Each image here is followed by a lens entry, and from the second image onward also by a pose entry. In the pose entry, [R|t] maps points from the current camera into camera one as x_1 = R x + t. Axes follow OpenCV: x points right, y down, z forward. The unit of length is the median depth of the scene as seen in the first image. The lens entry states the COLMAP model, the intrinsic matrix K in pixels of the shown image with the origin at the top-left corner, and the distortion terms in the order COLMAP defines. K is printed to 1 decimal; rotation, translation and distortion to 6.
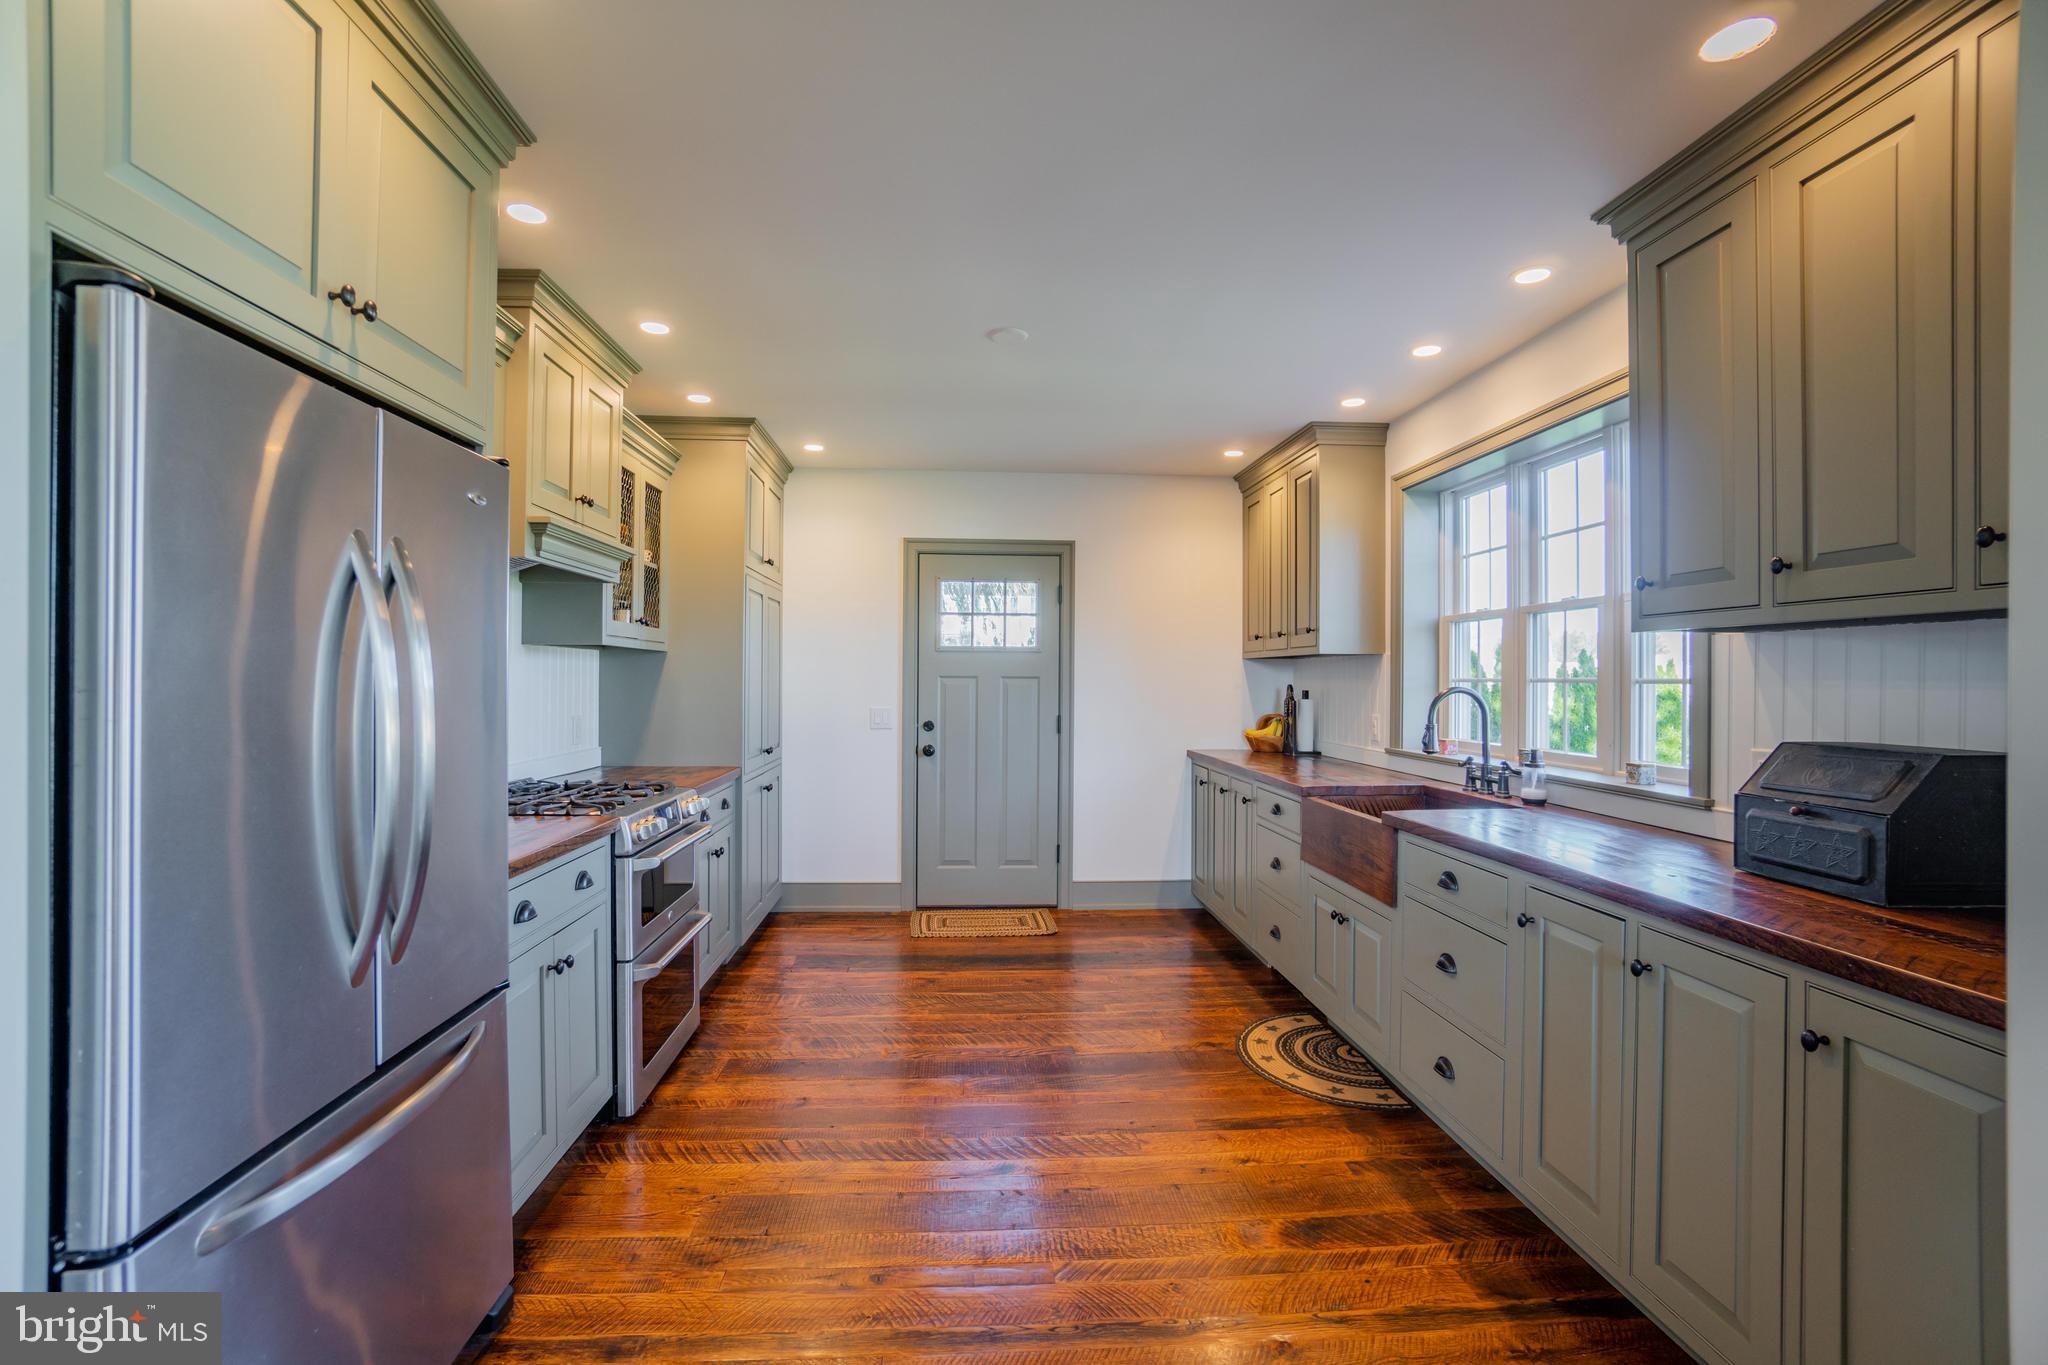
lens RADIAL K [[916.4, 0, 1013.2], [0, 916.4, 679.2], [0, 0, 1]] dist [-0.053636, 0.015964]
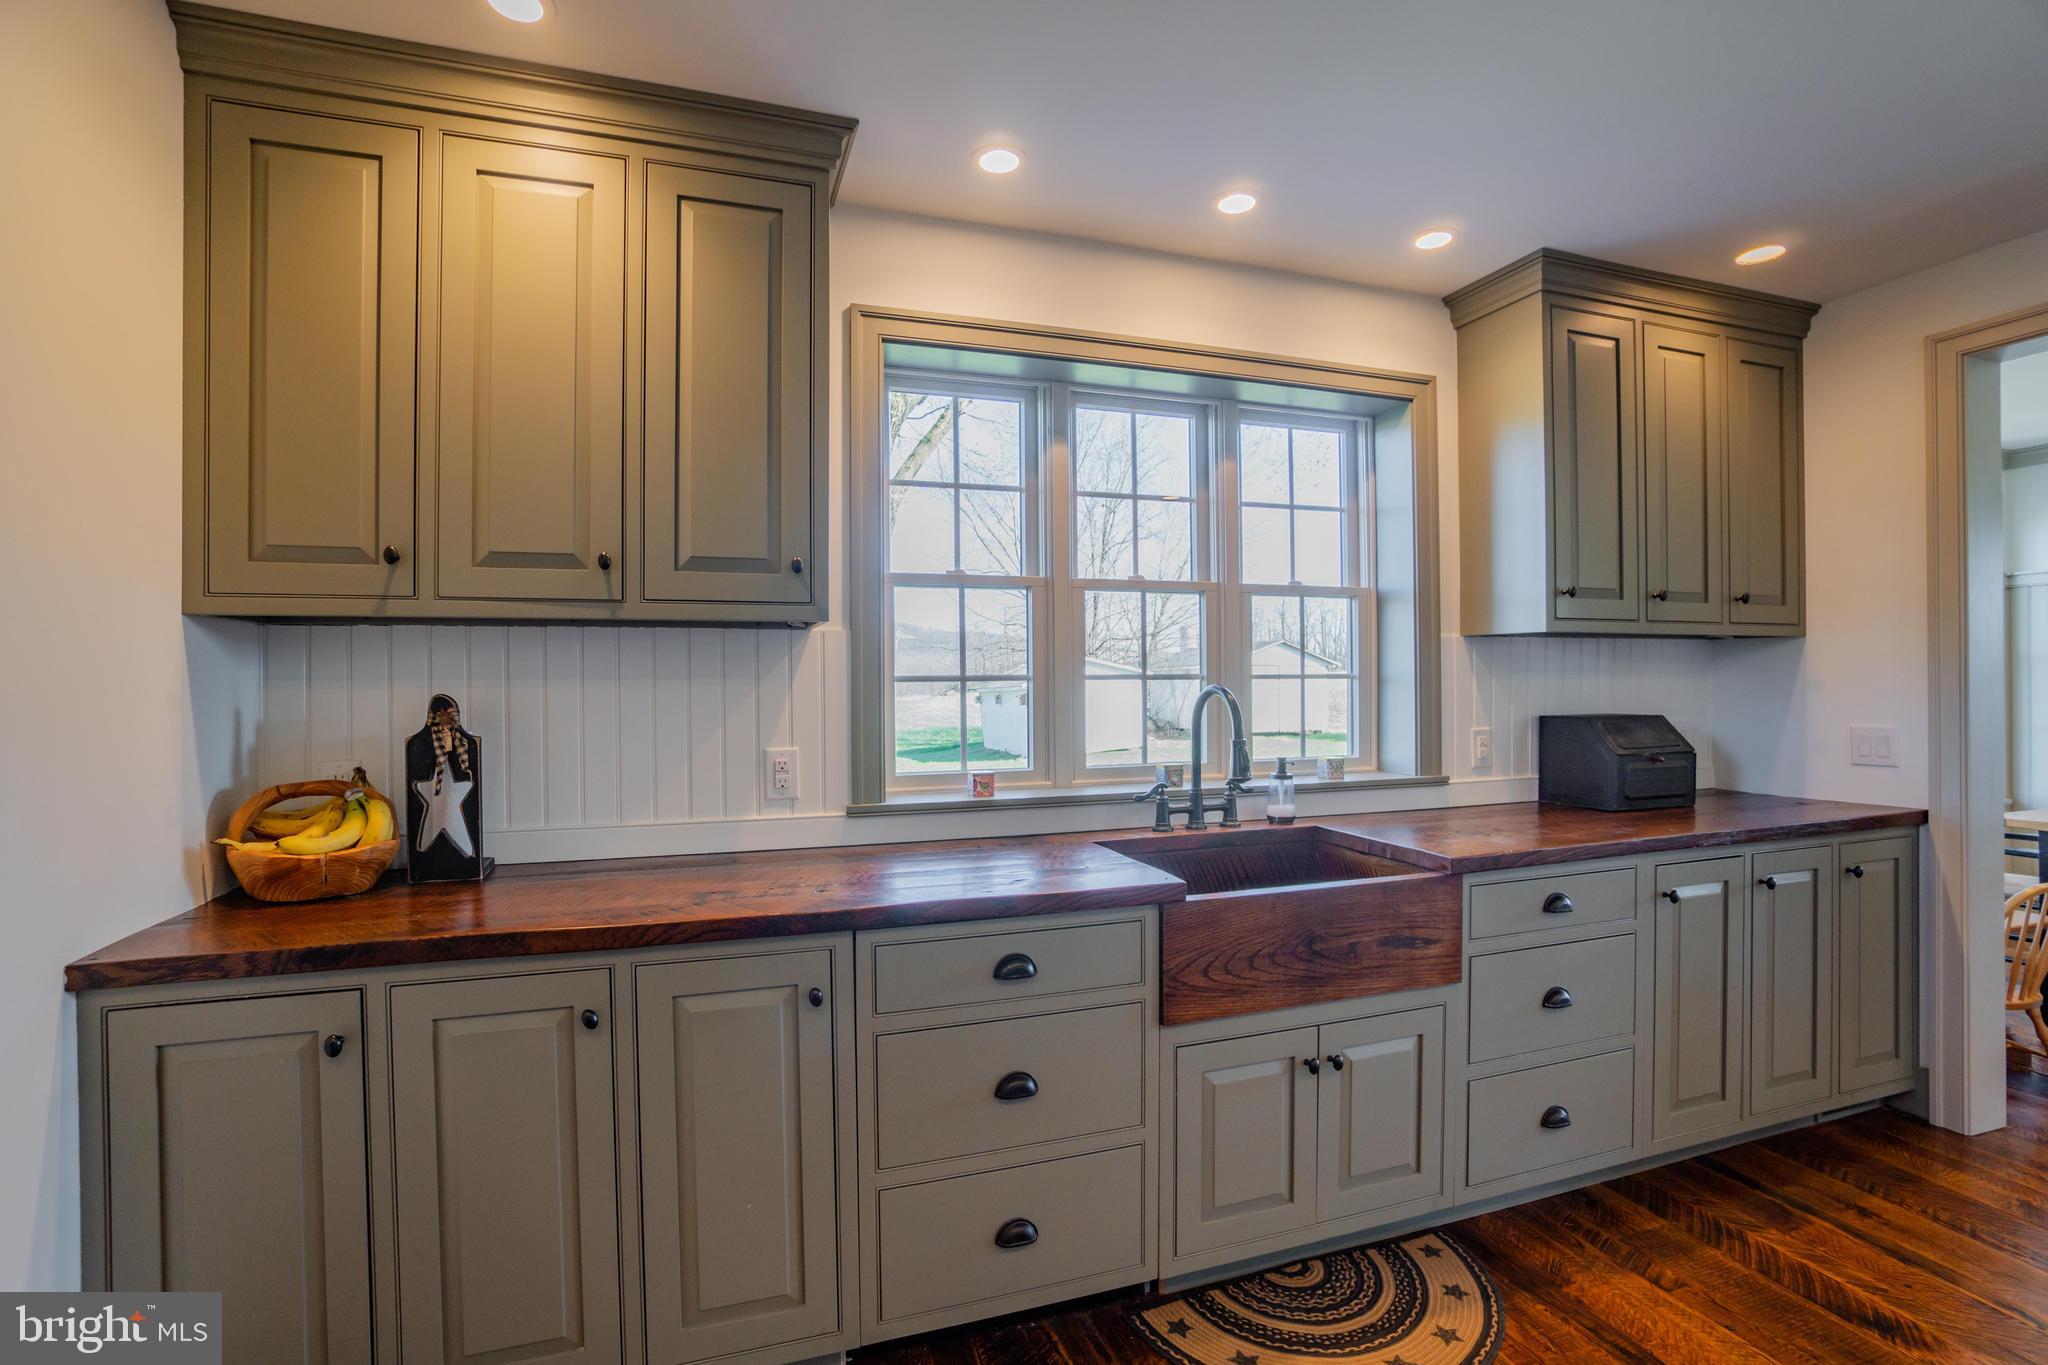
lens RADIAL K [[916.4, 0, 1012.6], [0, 916.4, 690.9], [0, 0, 1]] dist [-0.053636, 0.015964]
pose [[-0.247892, -0.003750, 0.968781, -0.168101], [0.009299, 0.999937, 0.006250, 0.006585], [-0.968743, 0.010558, -0.247841, 1.289175]]
